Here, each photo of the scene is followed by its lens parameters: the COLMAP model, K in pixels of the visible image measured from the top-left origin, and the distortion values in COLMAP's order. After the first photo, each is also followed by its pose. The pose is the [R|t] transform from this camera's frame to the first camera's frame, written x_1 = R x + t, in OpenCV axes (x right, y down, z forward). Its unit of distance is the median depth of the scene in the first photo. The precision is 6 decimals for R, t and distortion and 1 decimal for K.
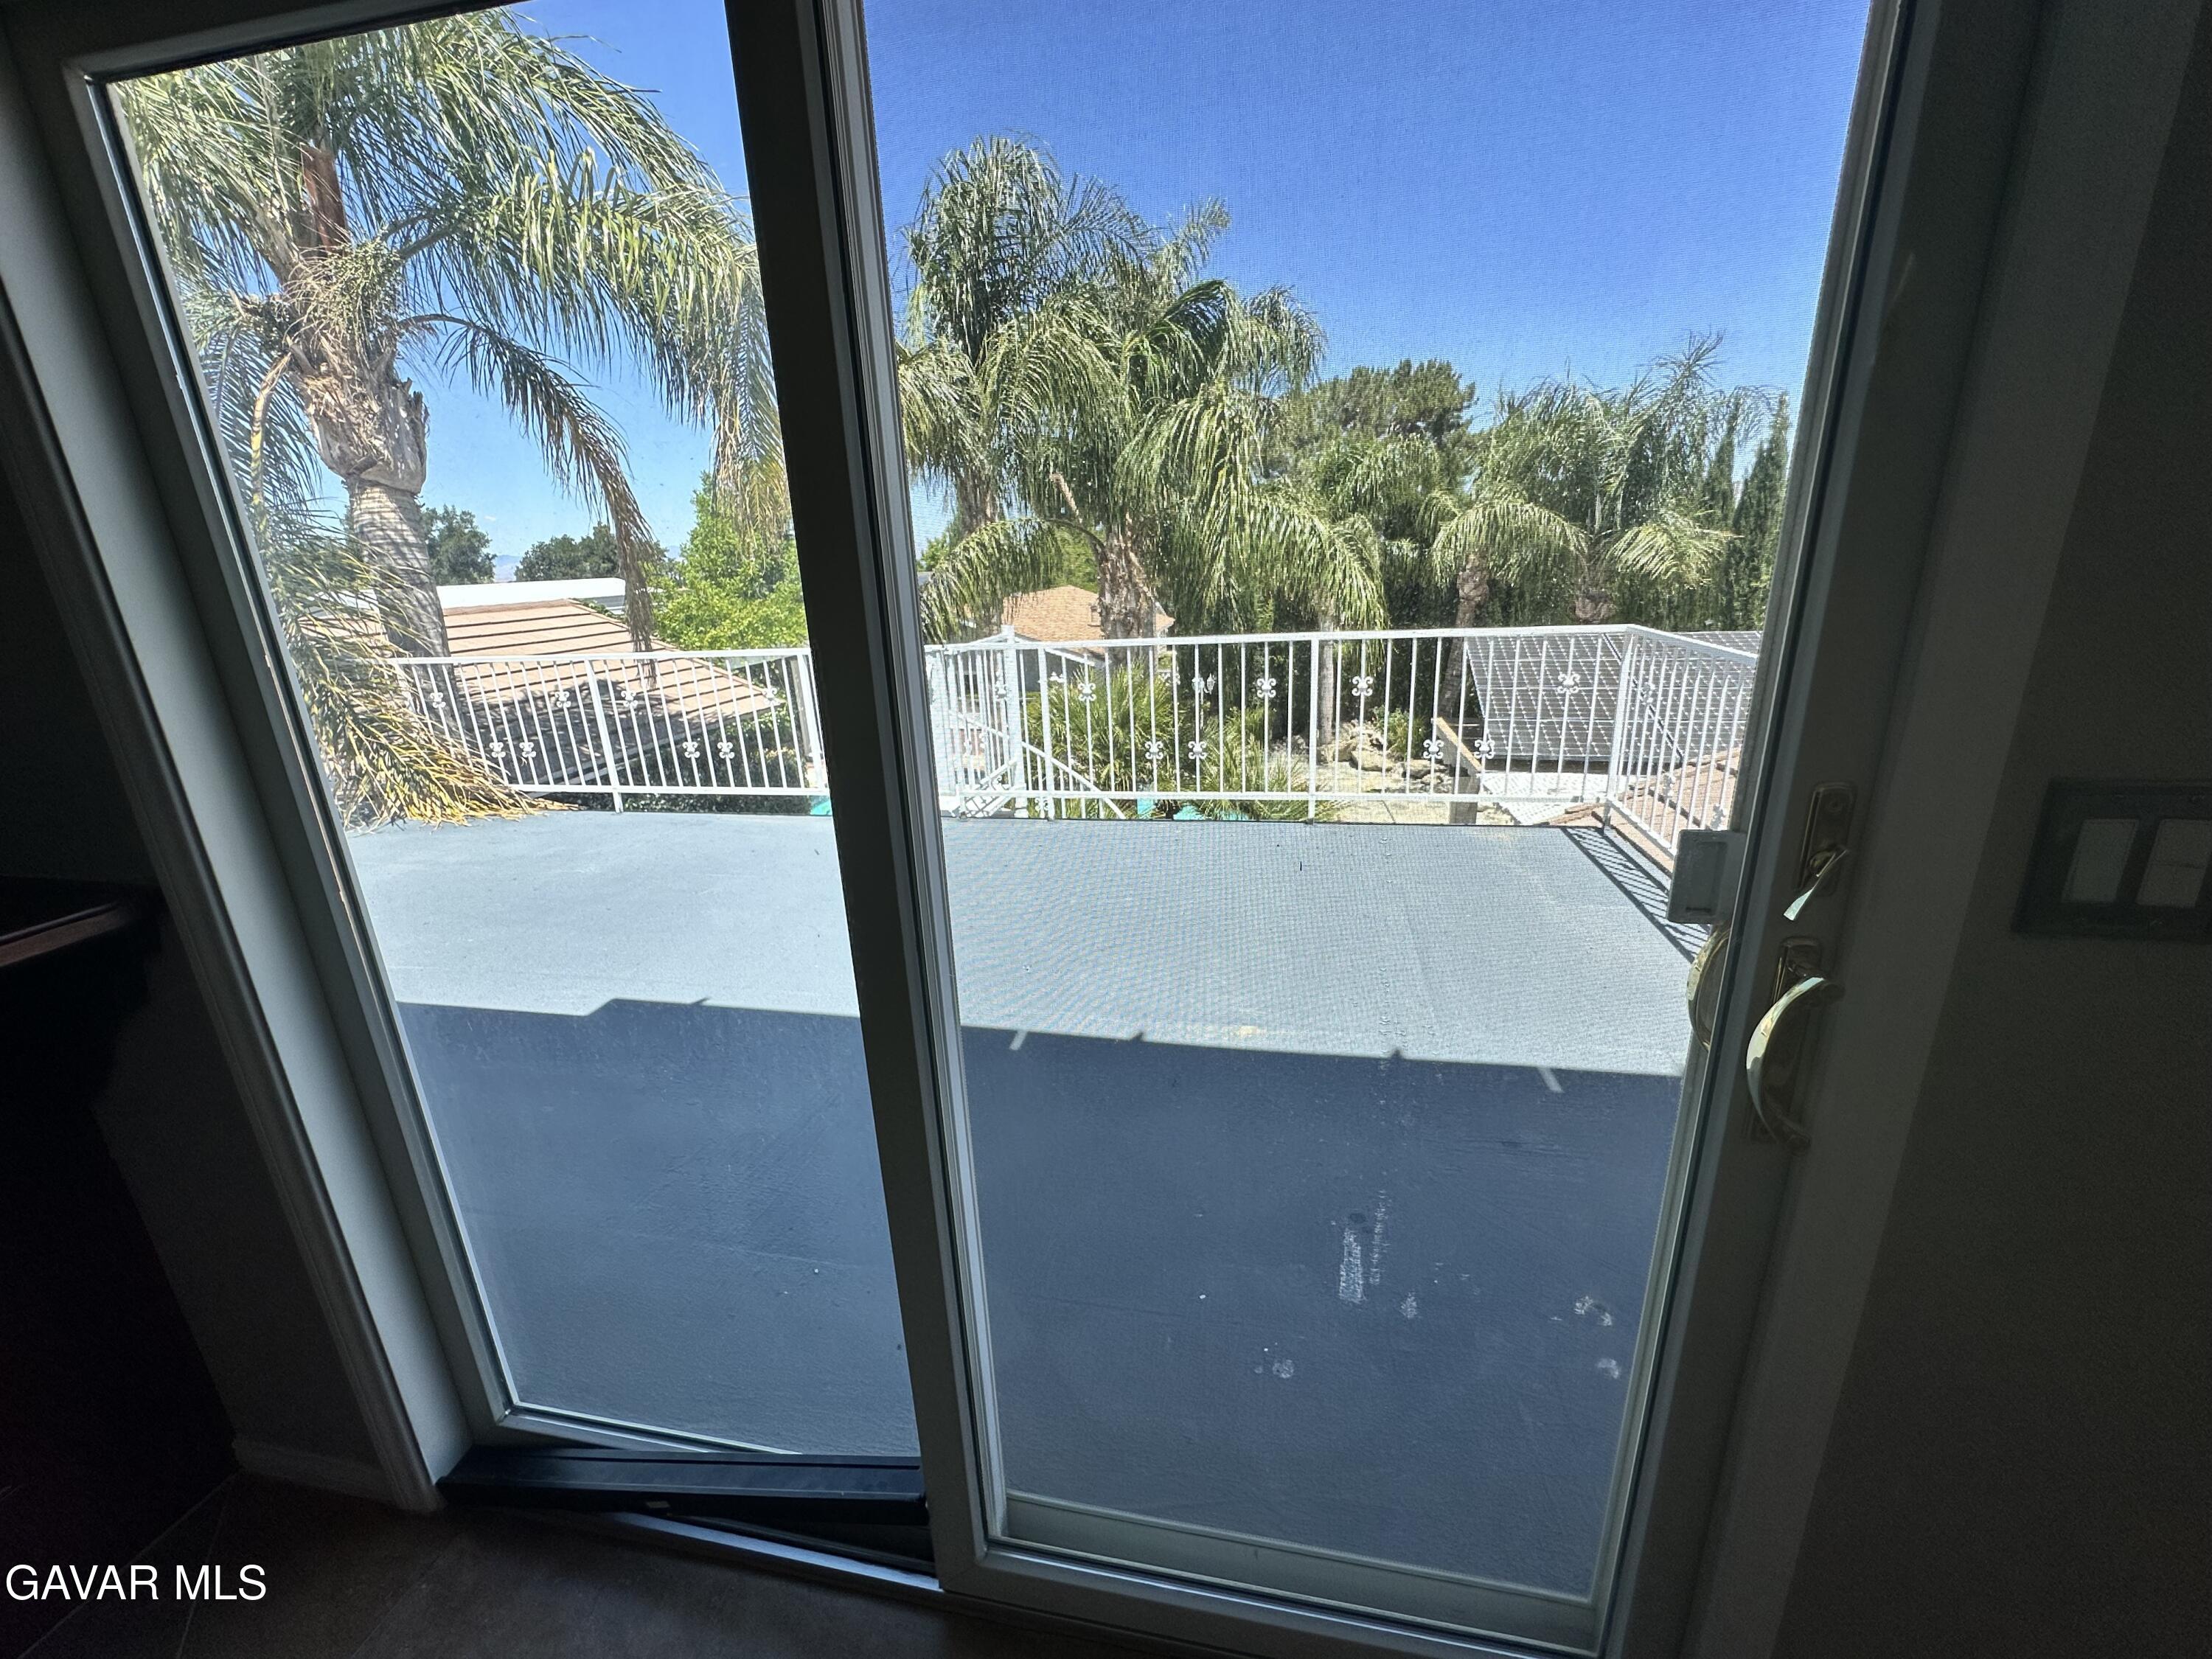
lens RADIAL K [[877.5, 0, 1104.9], [0, 877.5, 820.9], [0, 0, 1]] dist [-0.000464, -0.000109]
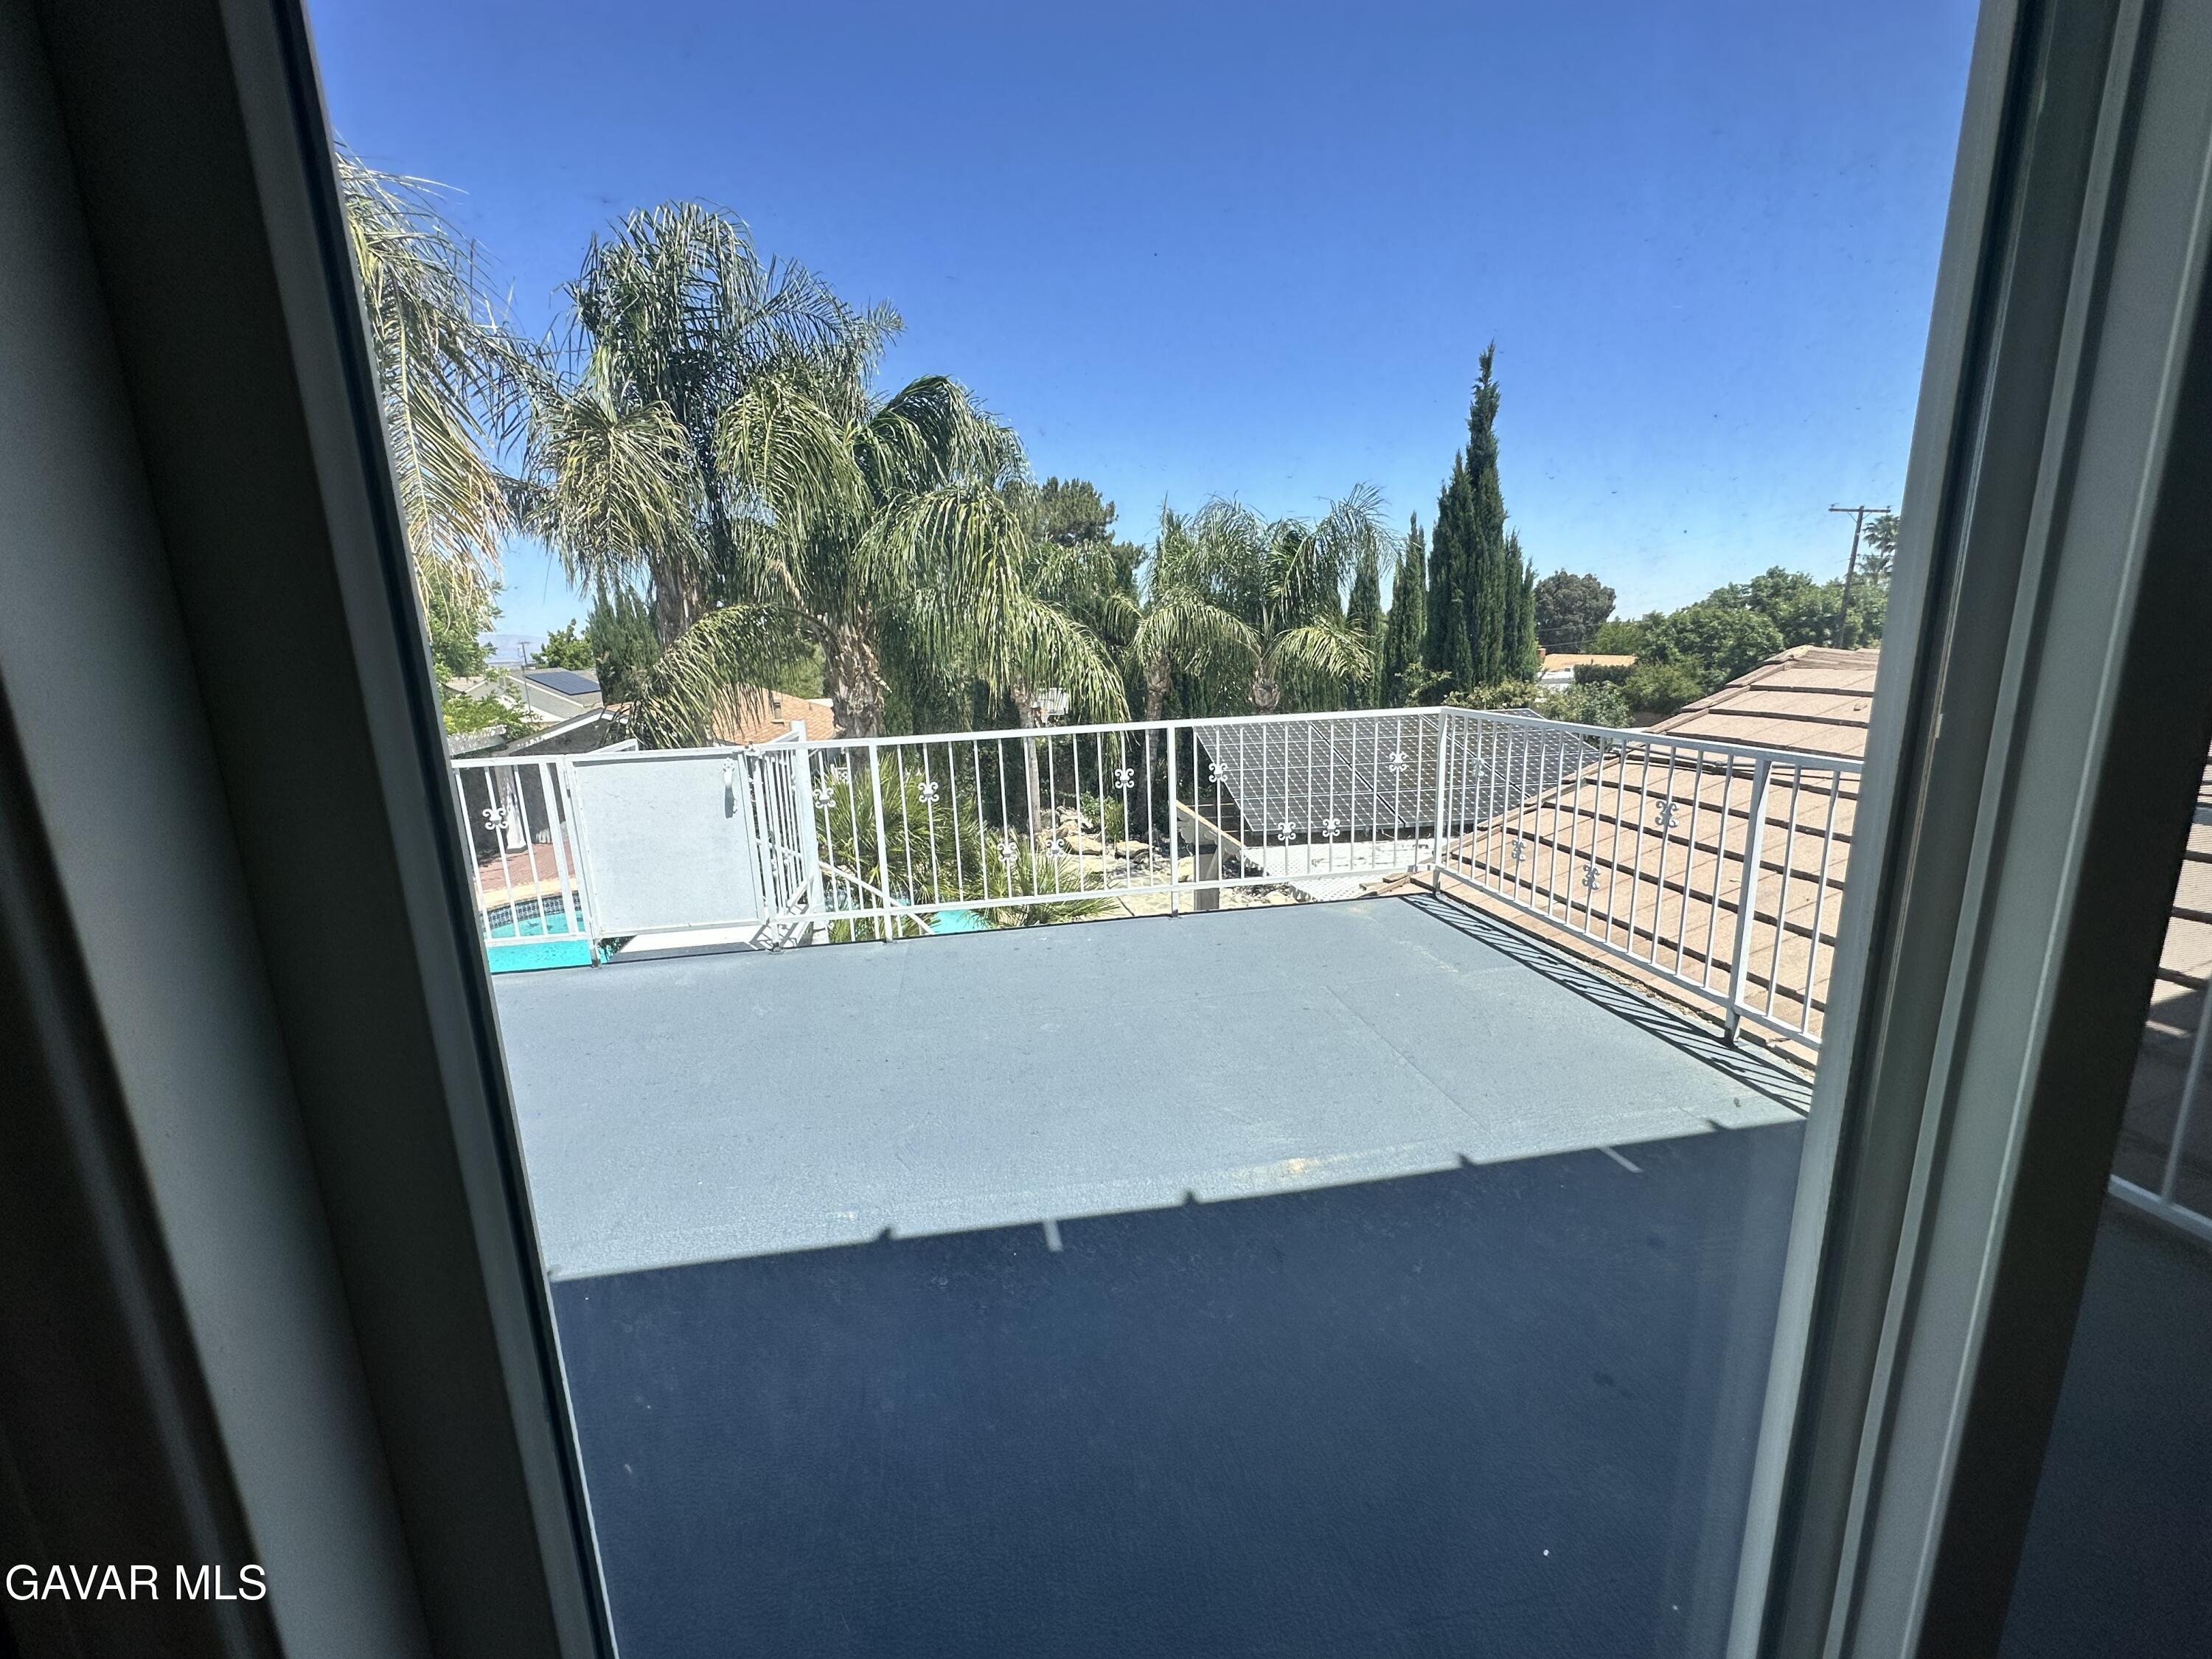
lens RADIAL K [[877.5, 0, 1100.6], [0, 877.5, 838.7], [0, 0, 1]] dist [-0.000464, -0.000109]
pose [[0.936647, -0.070182, 0.343173, -0.093850], [0.099194, 0.992762, -0.067710, -0.013745], [-0.335937, 0.097461, 0.936829, 0.067198]]
